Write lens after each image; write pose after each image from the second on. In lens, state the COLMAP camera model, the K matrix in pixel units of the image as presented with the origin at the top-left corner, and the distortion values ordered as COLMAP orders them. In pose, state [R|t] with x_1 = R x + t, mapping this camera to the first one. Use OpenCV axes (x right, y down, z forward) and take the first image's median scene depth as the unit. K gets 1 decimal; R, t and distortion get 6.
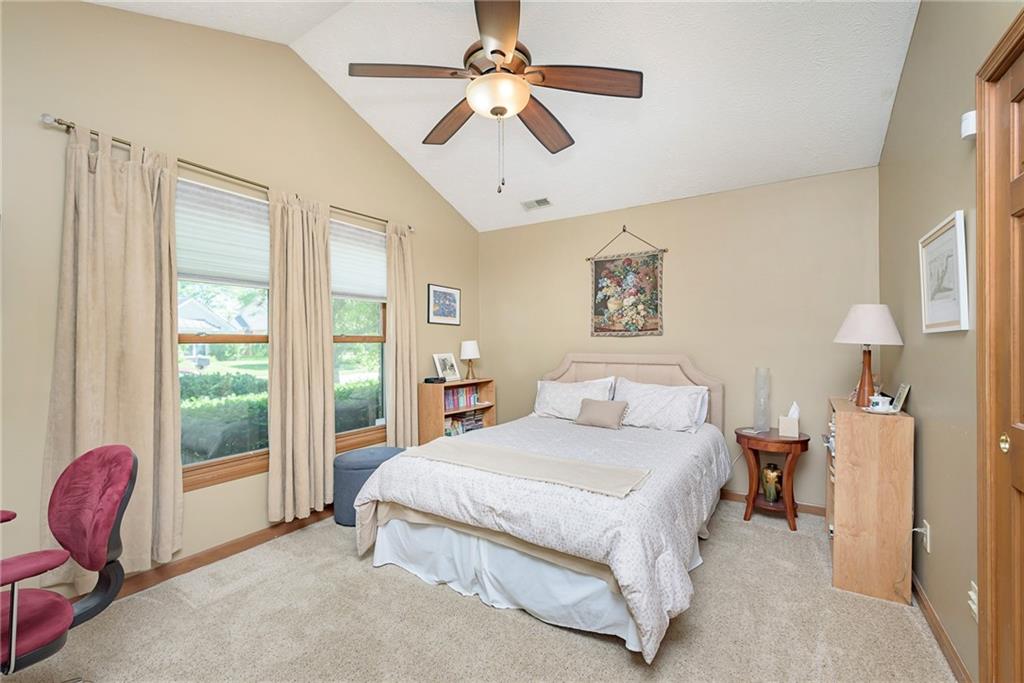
lens RADIAL K [[438.5, 0, 508.6], [0, 438.5, 341.2], [0, 0, 1]] dist [-0.000970, -0.000203]
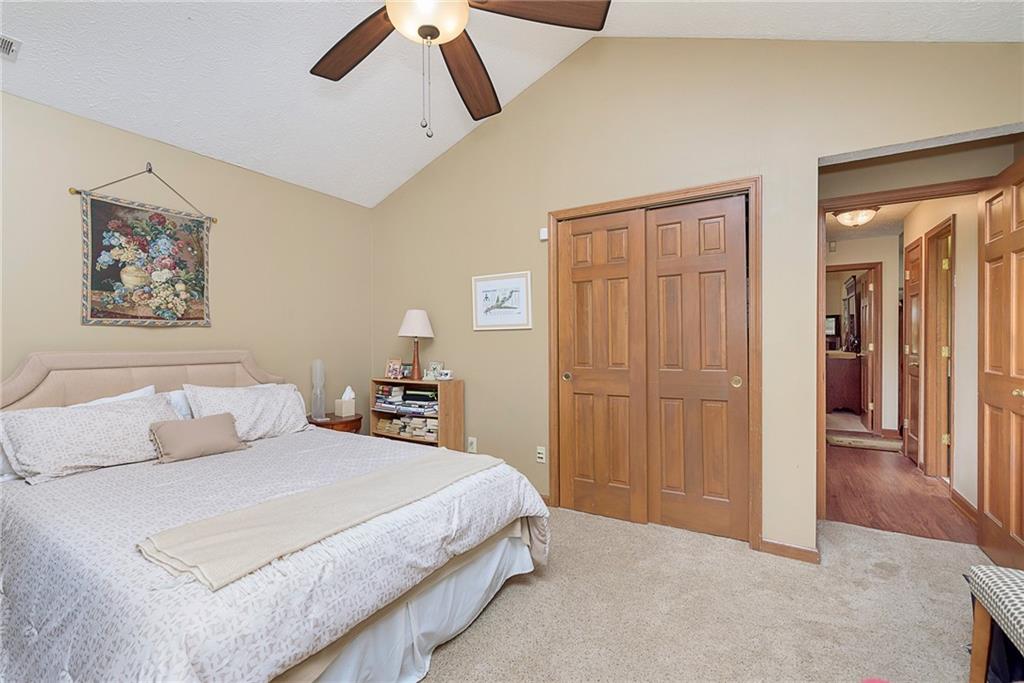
lens RADIAL K [[438.5, 0, 508.6], [0, 438.5, 341.2], [0, 0, 1]] dist [-0.000970, -0.000203]
pose [[-0.013805, -0.003513, 0.999899, -0.429958], [0.001243, 0.999993, 0.003531, 0.010587], [-0.999904, 0.001292, -0.013801, 0.460354]]
